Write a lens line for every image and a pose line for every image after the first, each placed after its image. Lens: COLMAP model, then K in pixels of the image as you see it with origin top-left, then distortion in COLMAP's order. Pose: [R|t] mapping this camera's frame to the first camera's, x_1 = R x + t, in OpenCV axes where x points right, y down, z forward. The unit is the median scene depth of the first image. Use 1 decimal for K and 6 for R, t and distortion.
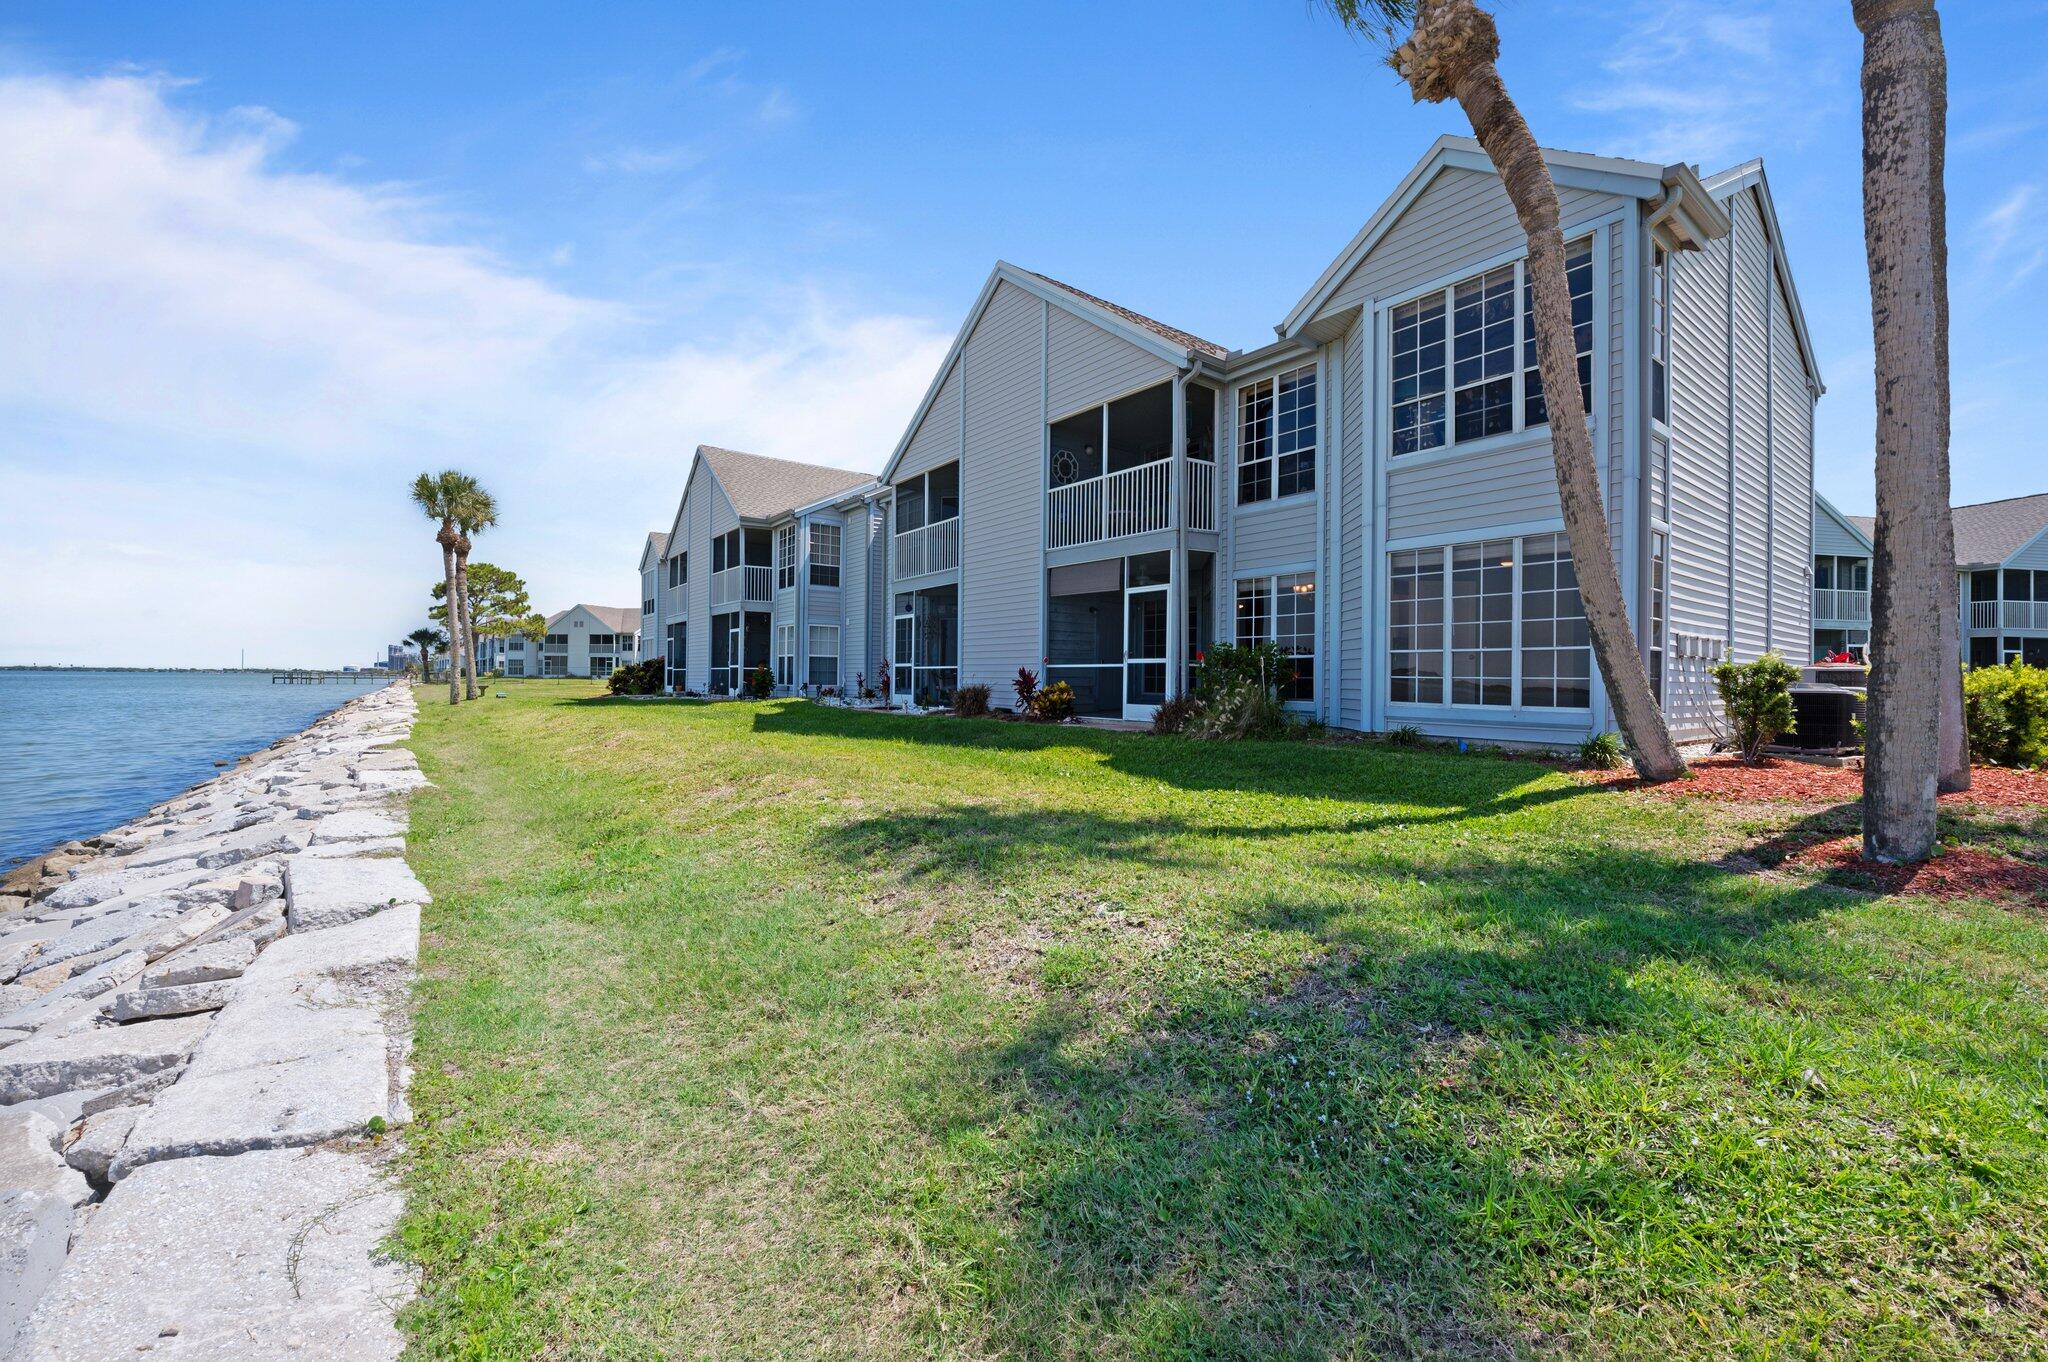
lens RADIAL K [[841.8, 0, 1016.3], [0, 841.8, 687.7], [0, 0, 1]] dist [0.000386, -0.000337]
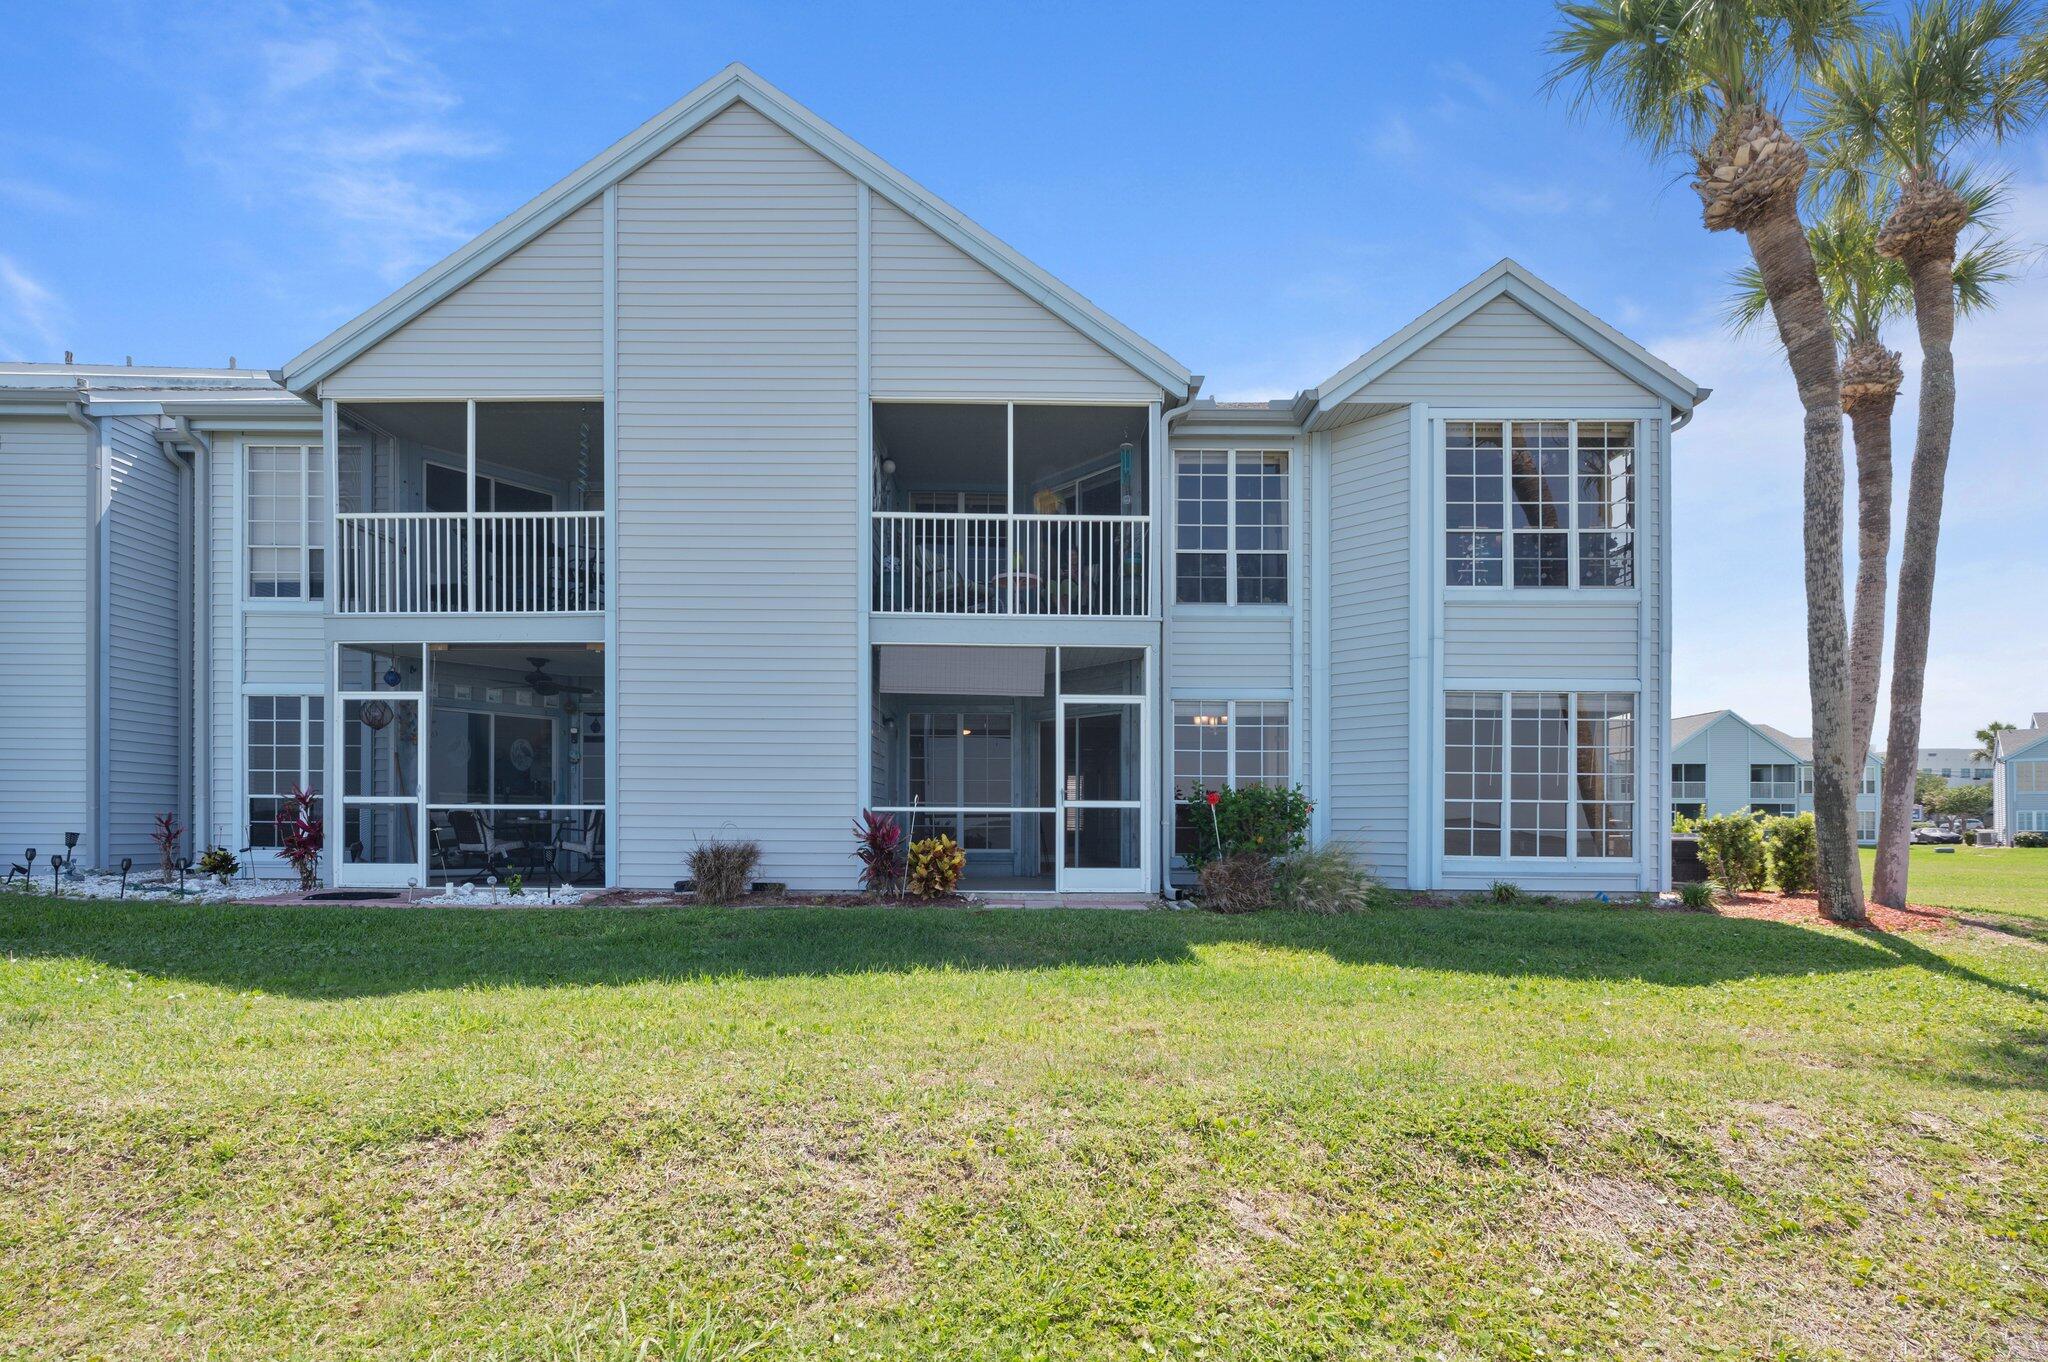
lens RADIAL K [[841.8, 0, 991.5], [0, 841.8, 816.2], [0, 0, 1]] dist [0.000386, -0.000337]
pose [[0.598700, -0.012216, 0.800880, -0.492504], [0.005742, 0.999923, 0.010959, -0.032955], [-0.800953, -0.001963, 0.598724, 0.725118]]
